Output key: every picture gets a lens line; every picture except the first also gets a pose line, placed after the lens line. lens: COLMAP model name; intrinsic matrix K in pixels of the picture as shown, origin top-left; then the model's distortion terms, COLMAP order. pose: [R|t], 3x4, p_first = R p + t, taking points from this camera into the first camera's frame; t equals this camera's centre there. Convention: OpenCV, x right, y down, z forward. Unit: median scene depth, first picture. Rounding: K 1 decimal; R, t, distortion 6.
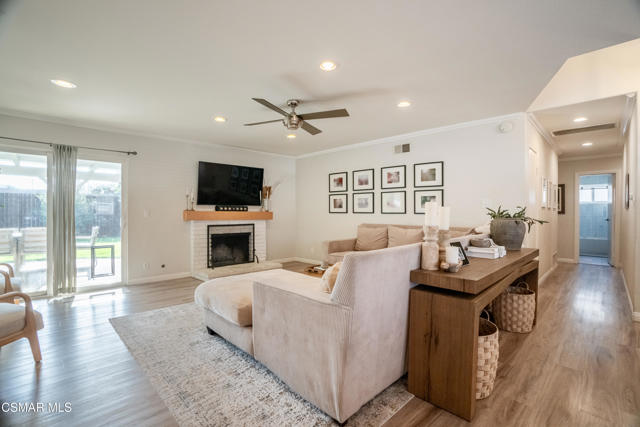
lens RADIAL K [[295.8, 0, 322.0], [0, 295.8, 212.9], [0, 0, 1]] dist [-0.044769, 0.011572]
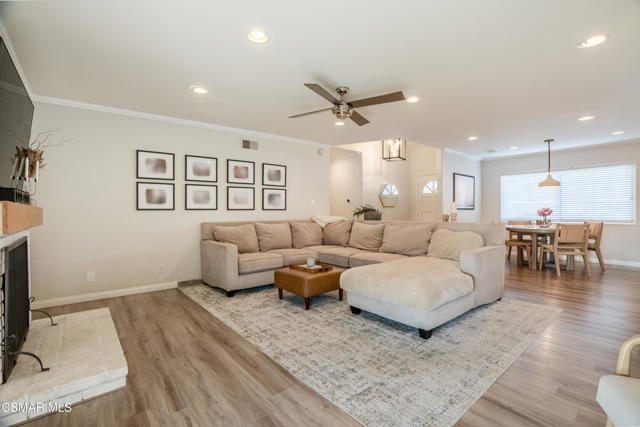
lens RADIAL K [[295.8, 0, 323.8], [0, 295.8, 215.2], [0, 0, 1]] dist [-0.044769, 0.011572]
pose [[0.083539, -0.025908, 0.996168, -0.720159], [0.009174, 0.999640, 0.025229, -0.002094], [-0.996462, 0.007032, 0.083747, 0.678378]]
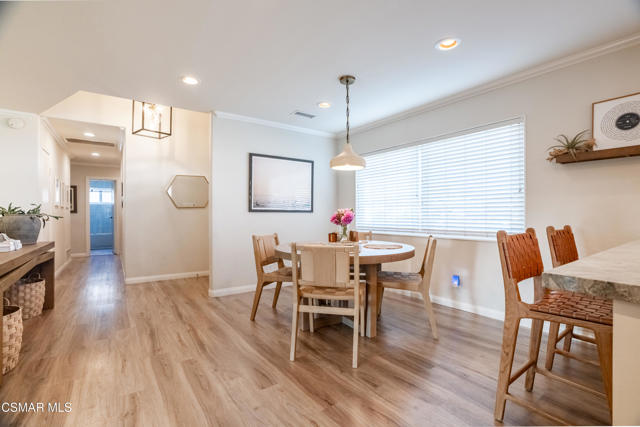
lens RADIAL K [[295.8, 0, 322.2], [0, 295.8, 214.9], [0, 0, 1]] dist [-0.044769, 0.011572]
pose [[0.165299, -0.009328, 0.986199, -0.119814], [0.008008, 0.999935, 0.008116, 0.012202], [-0.986211, 0.006556, 0.165362, -0.145413]]
